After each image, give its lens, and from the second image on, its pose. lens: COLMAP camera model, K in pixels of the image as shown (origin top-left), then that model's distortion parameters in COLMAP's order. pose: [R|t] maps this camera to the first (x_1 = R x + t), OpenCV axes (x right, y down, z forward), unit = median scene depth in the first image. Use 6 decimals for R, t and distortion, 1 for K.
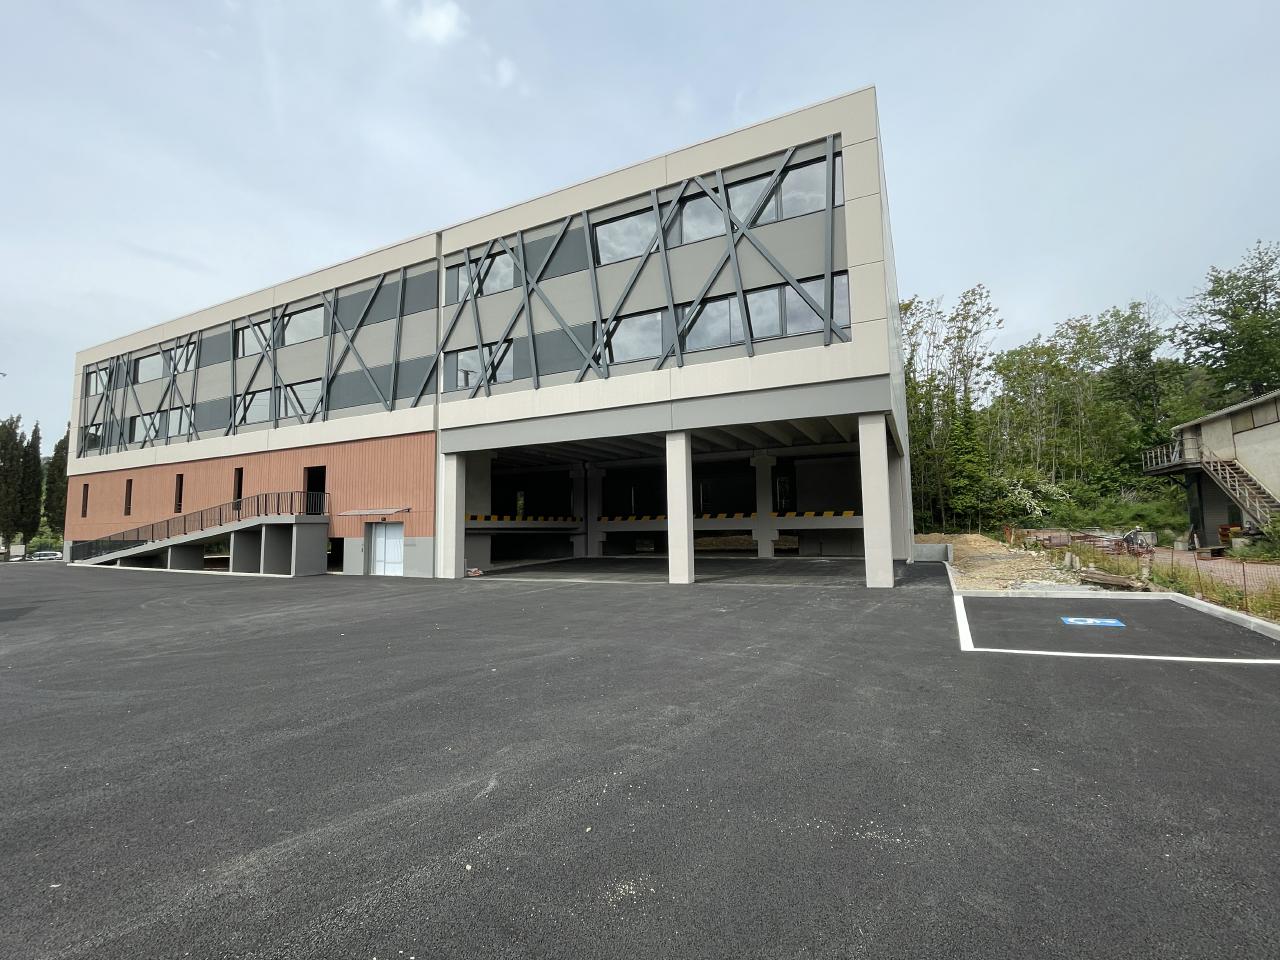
lens RADIAL K [[560.8, 0, 639.8], [0, 560.8, 481.2], [0, 0, 1]] dist [-0.002009, -0.000357]
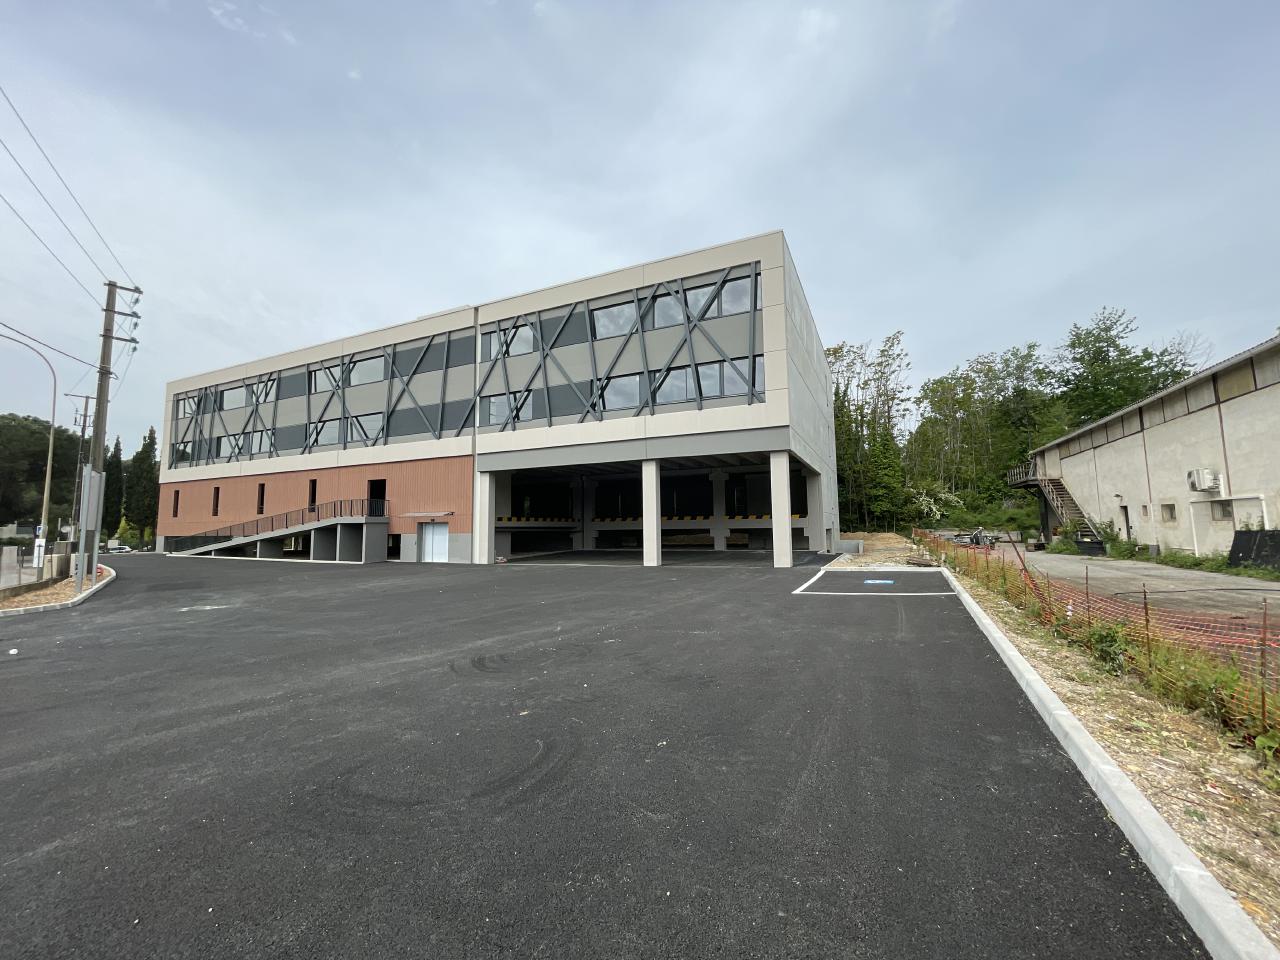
lens RADIAL K [[516.3, 0, 640.4], [0, 516.3, 474.7], [0, 0, 1]] dist [0.000685, -0.001152]
pose [[0.999689, 0.005146, 0.024412, 0.007990], [-0.004710, 0.999829, -0.017857, -0.019697], [-0.024500, 0.017736, 0.999542, -0.230408]]
